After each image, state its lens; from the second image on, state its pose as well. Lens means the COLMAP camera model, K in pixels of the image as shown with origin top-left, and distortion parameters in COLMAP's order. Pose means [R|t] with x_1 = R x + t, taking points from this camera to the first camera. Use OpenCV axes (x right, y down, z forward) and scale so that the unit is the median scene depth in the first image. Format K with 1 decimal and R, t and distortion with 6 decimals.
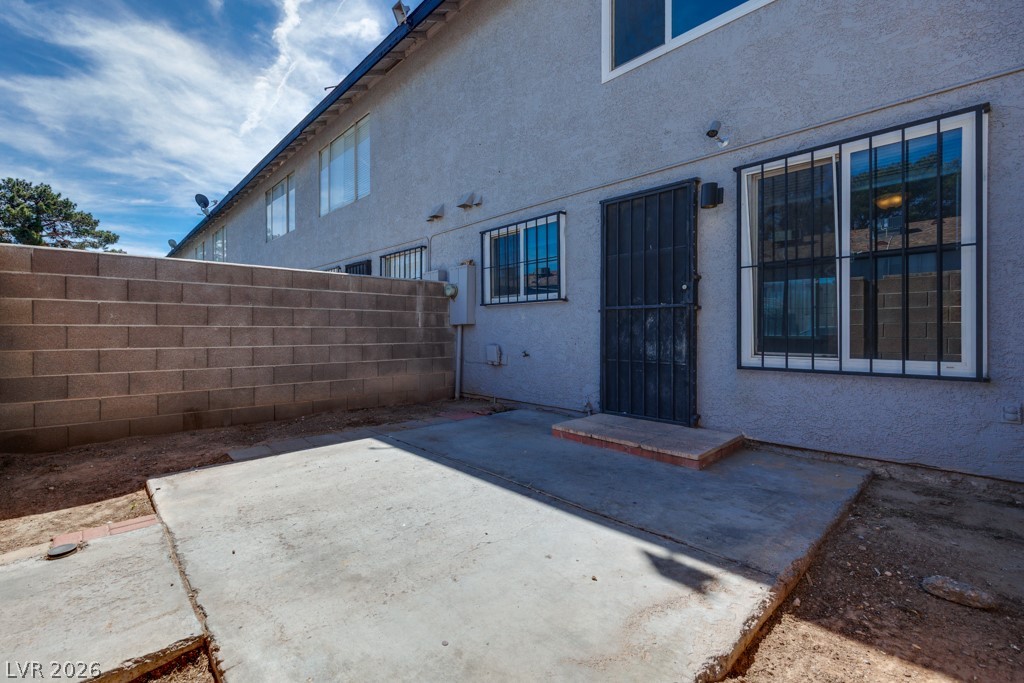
lens RADIAL K [[447.3, 0, 485.2], [0, 447.3, 333.7], [0, 0, 1]] dist [-0.003446, -0.001078]
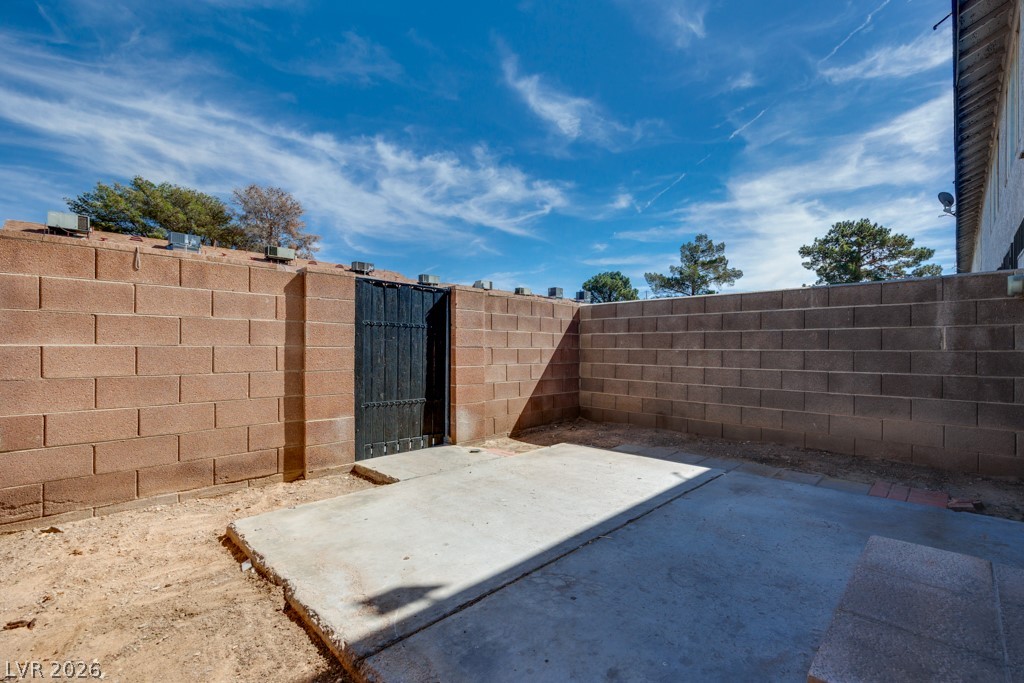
lens RADIAL K [[447.3, 0, 527.5], [0, 447.3, 344.1], [0, 0, 1]] dist [-0.003446, -0.001078]
pose [[0.075962, -0.006095, -0.997092, 0.655401], [-0.008191, 0.999944, -0.006736, -0.021579], [0.997077, 0.008679, 0.075908, 0.530855]]
